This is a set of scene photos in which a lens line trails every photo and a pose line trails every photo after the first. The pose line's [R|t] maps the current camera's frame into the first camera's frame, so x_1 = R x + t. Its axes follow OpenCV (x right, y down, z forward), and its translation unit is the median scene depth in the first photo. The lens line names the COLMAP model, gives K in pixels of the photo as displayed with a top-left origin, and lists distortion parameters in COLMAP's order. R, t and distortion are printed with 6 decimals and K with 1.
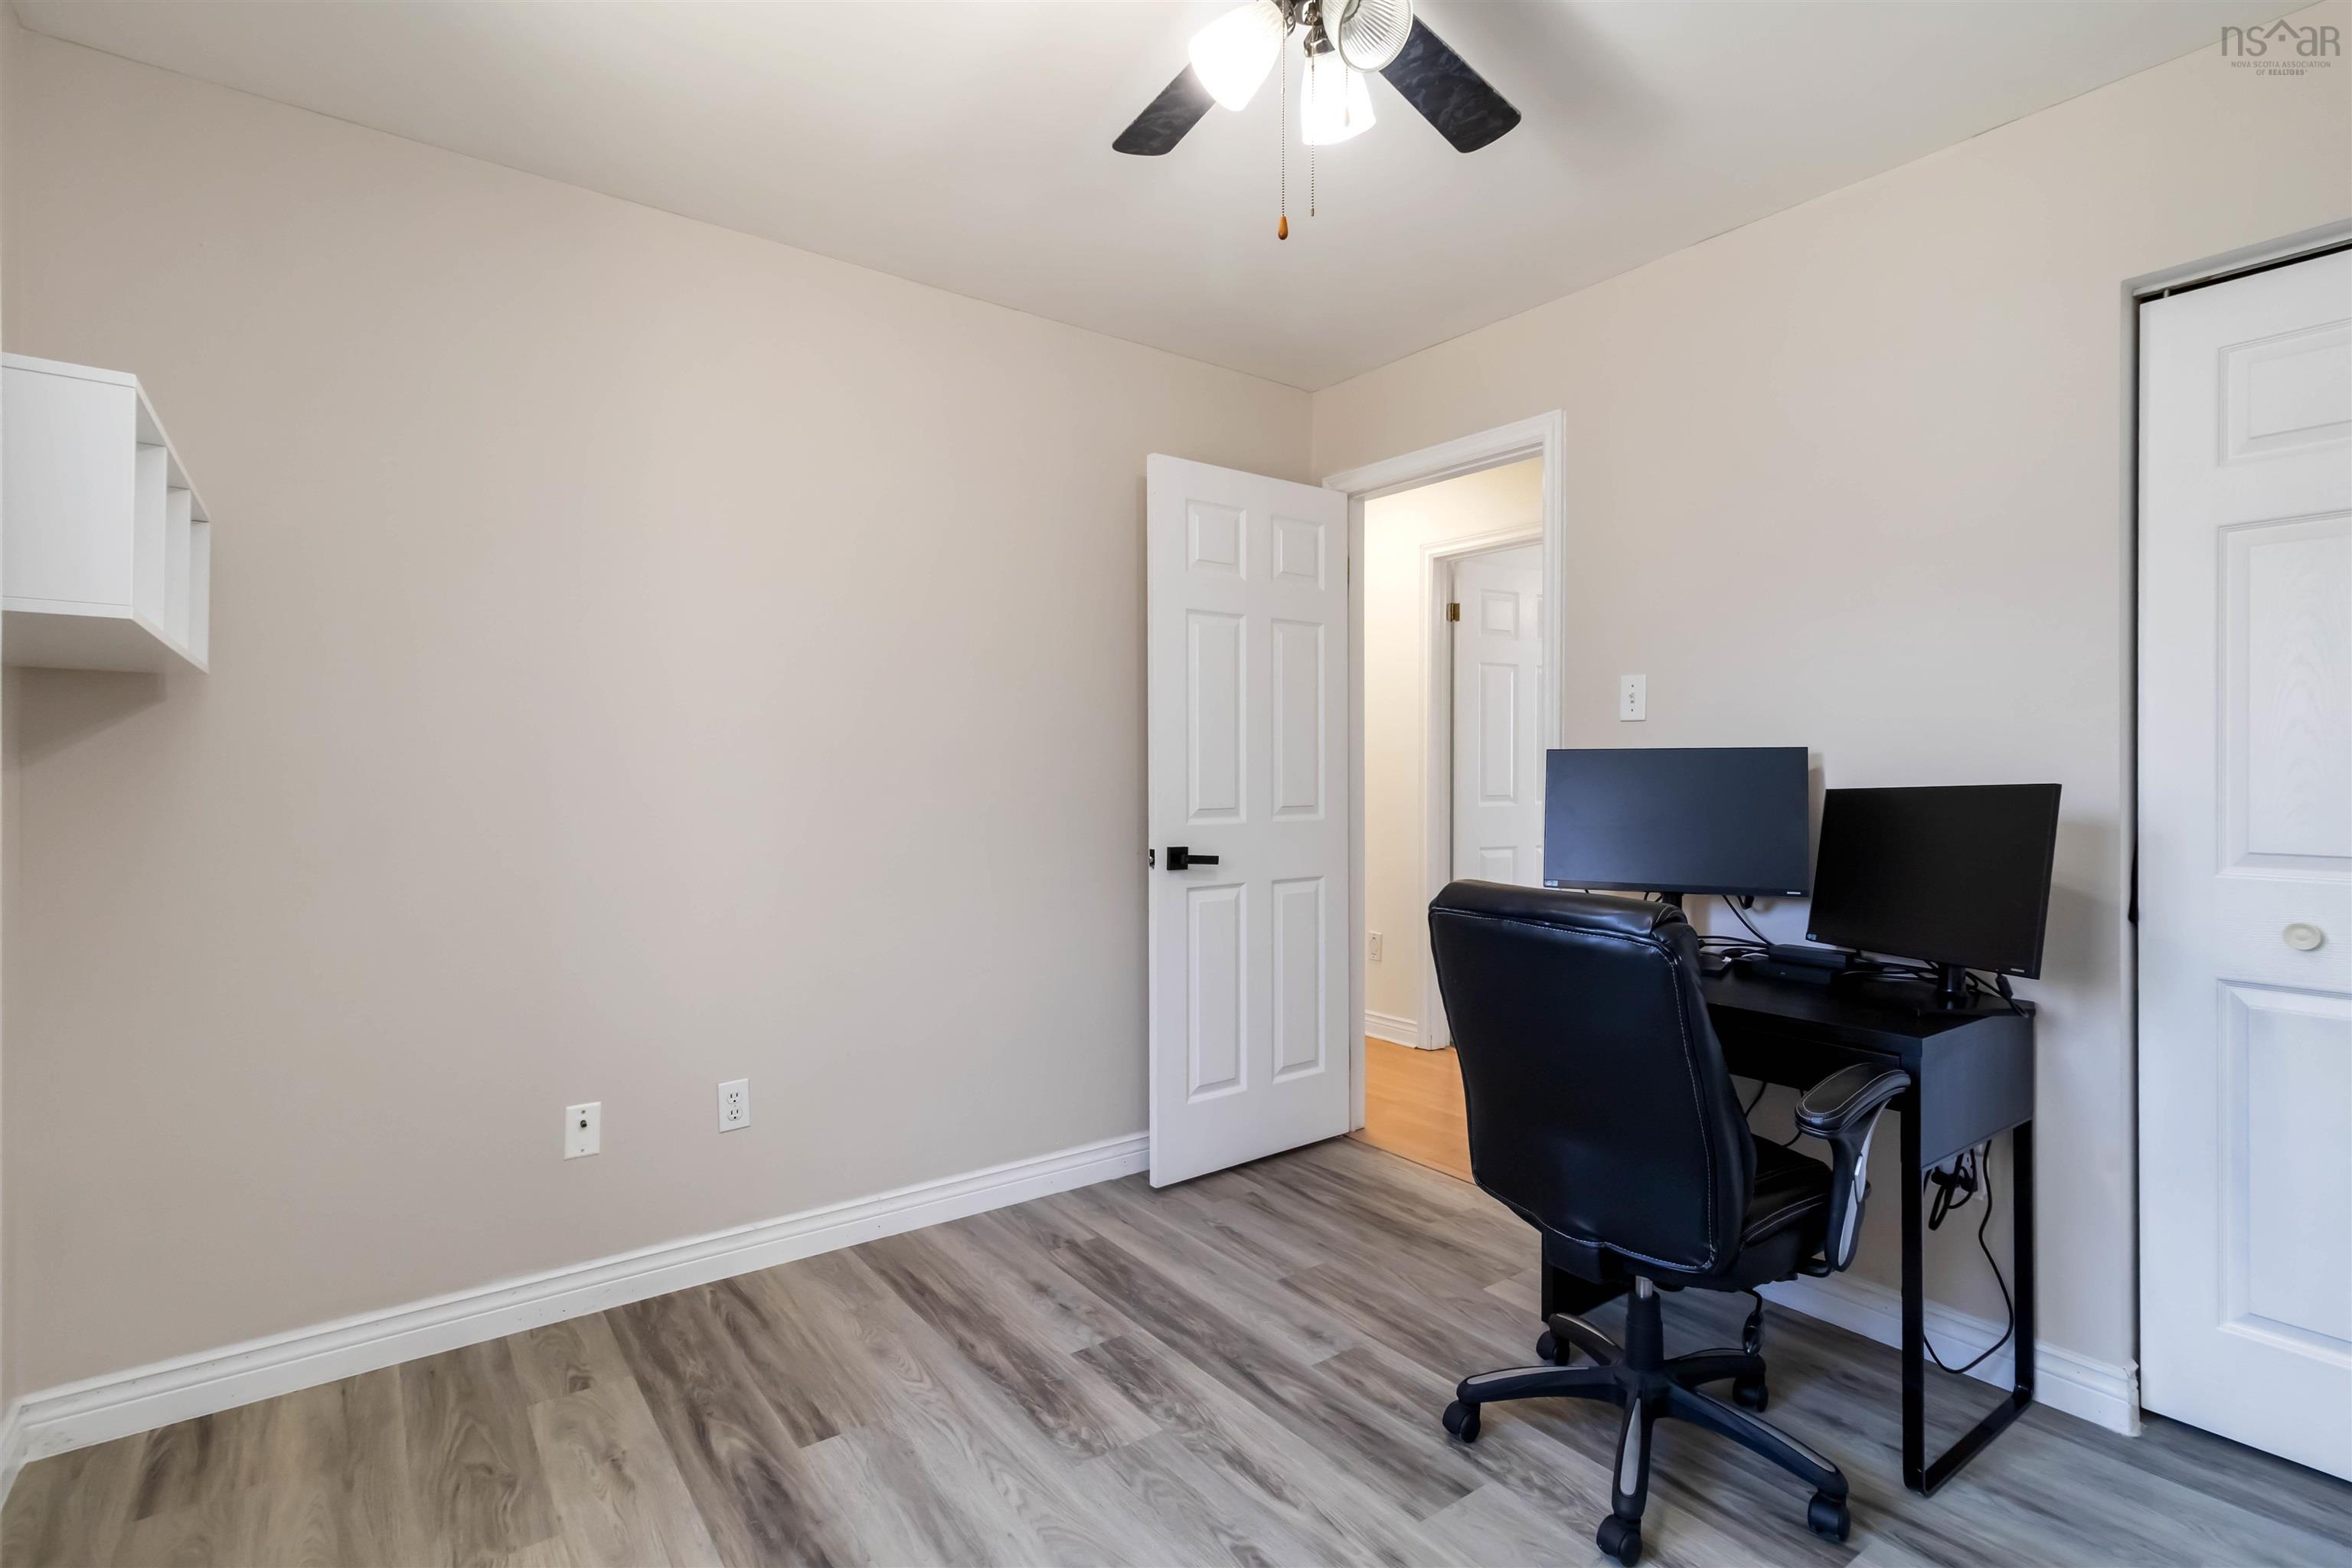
lens RADIAL K [[1112.1, 0, 1176.0], [0, 1112.1, 765.1], [0, 0, 1]] dist [0.006588, -0.000224]
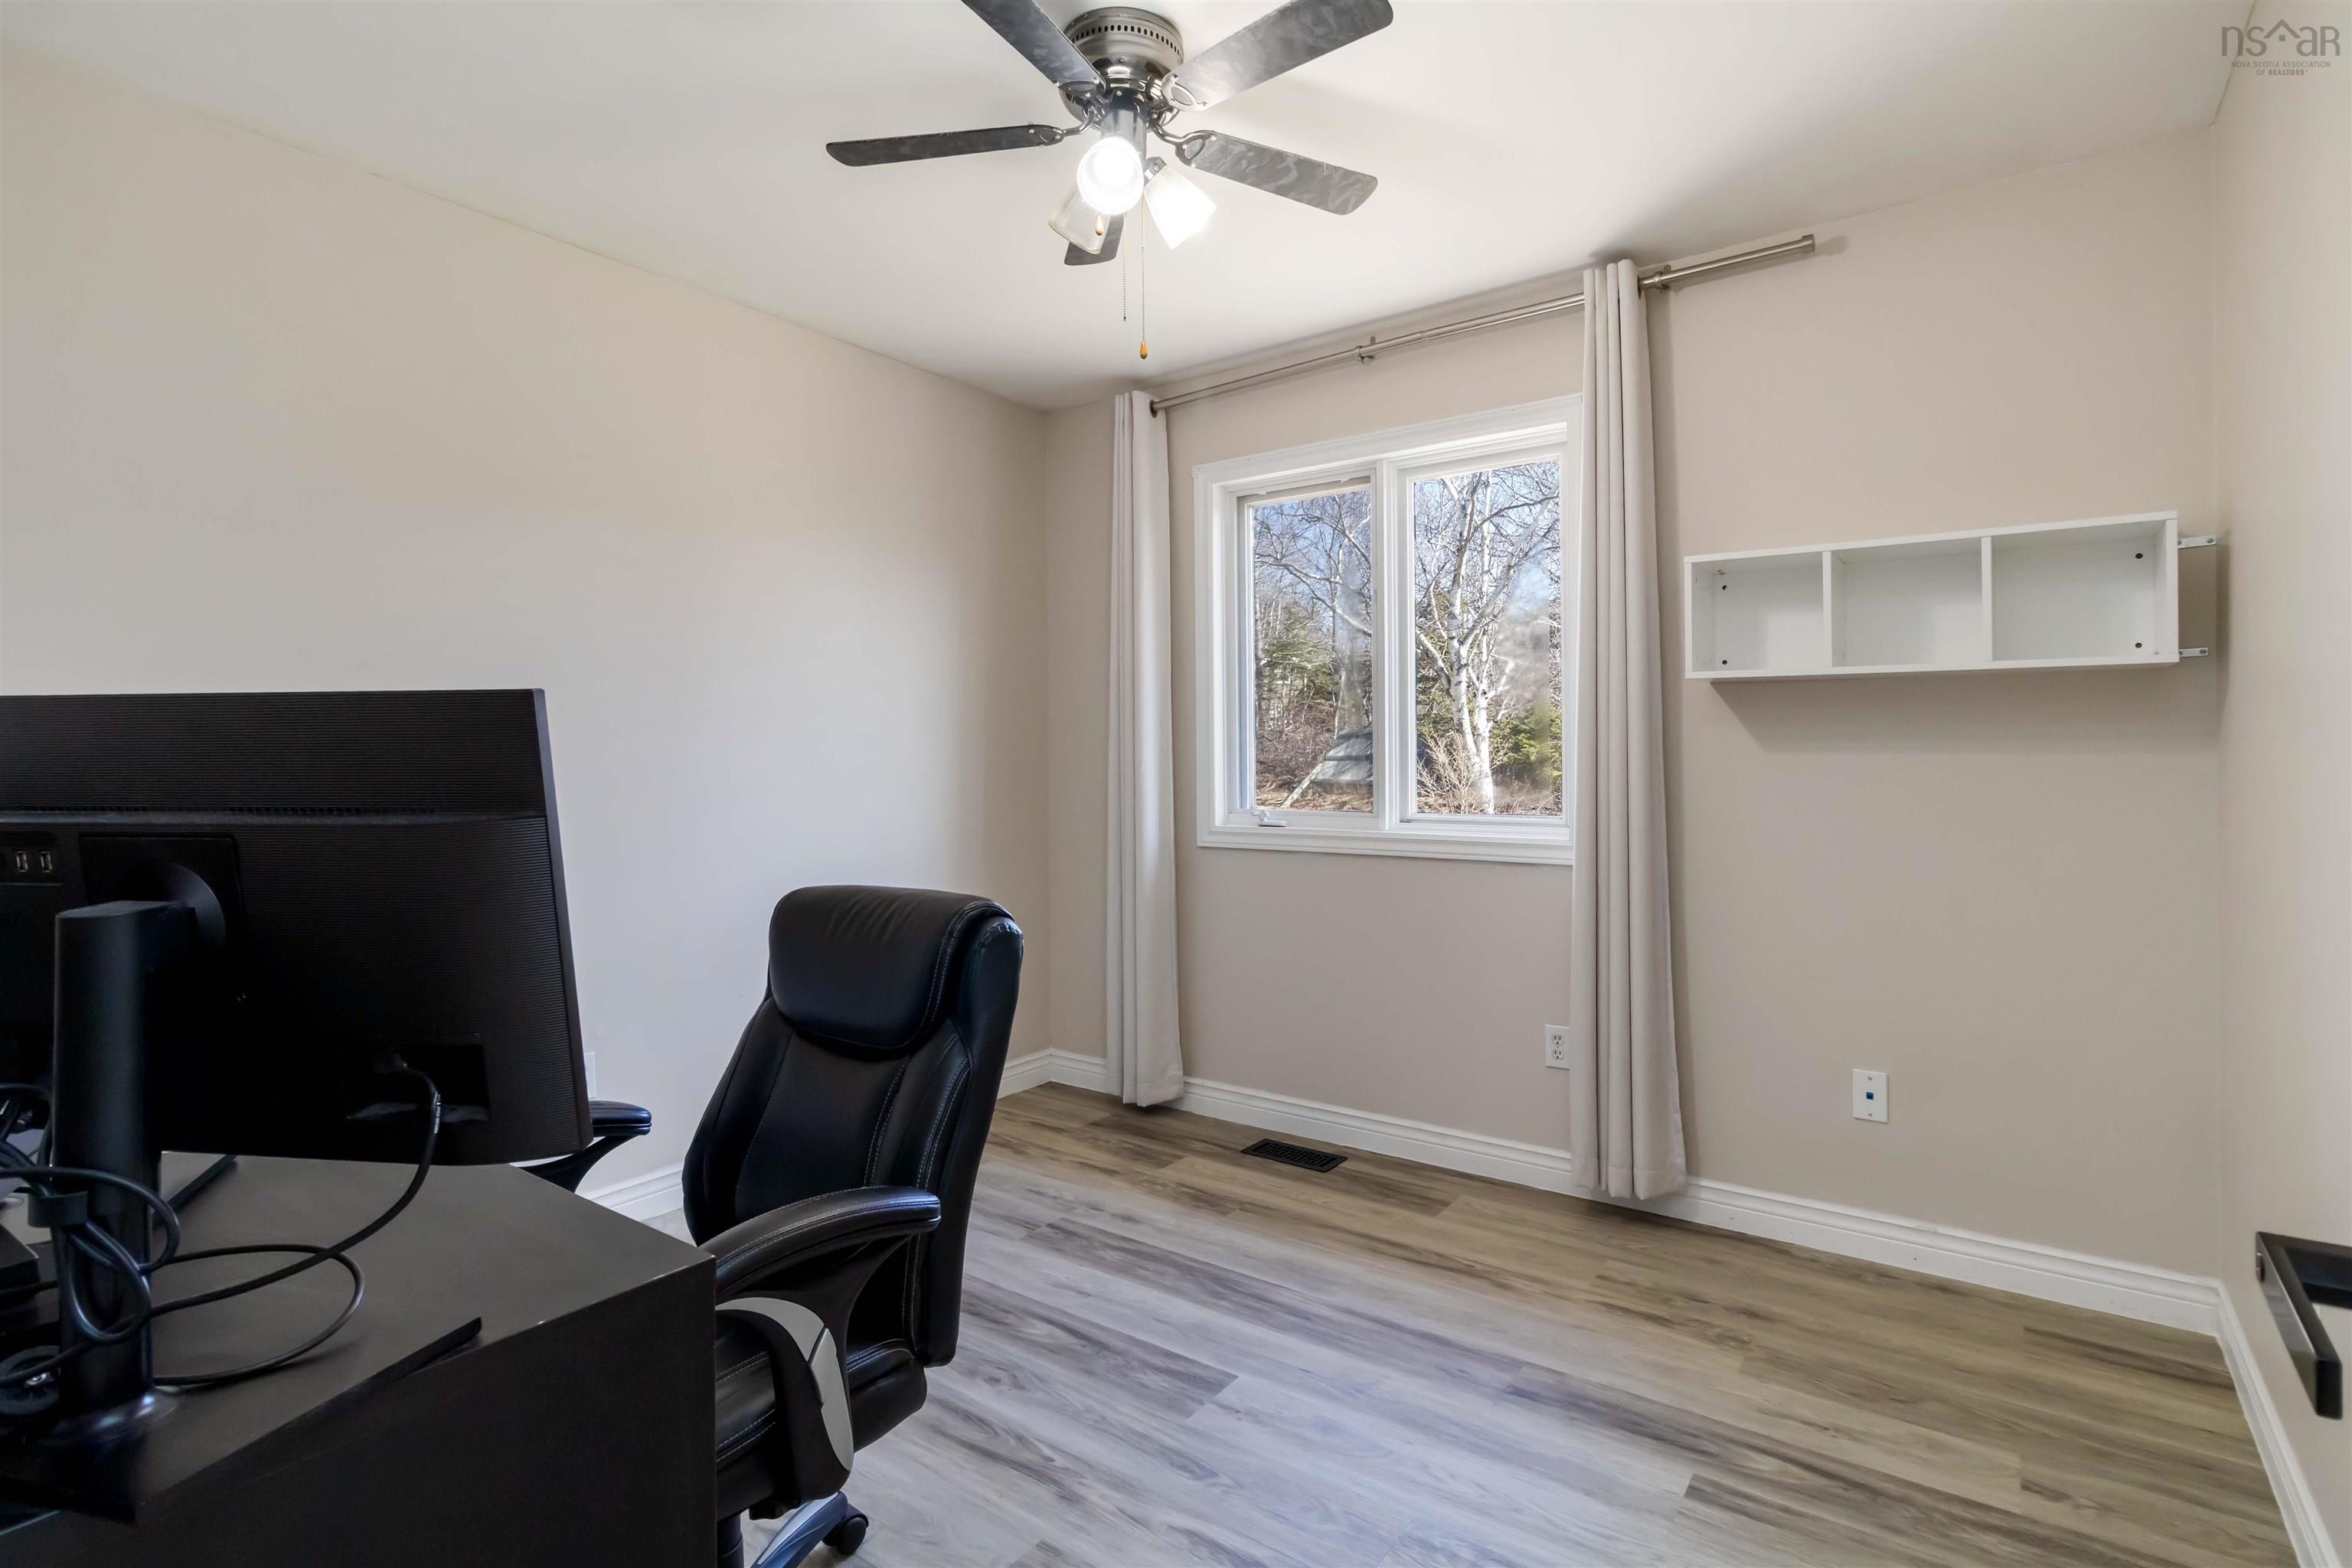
lens RADIAL K [[1112.1, 0, 1179.9], [0, 1112.1, 770.9], [0, 0, 1]] dist [0.006588, -0.000224]
pose [[-0.953086, 0.009701, -0.302545, 0.380739], [0.005105, 0.999859, 0.015976, 0.006064], [0.302658, 0.013682, -0.953001, 1.897525]]
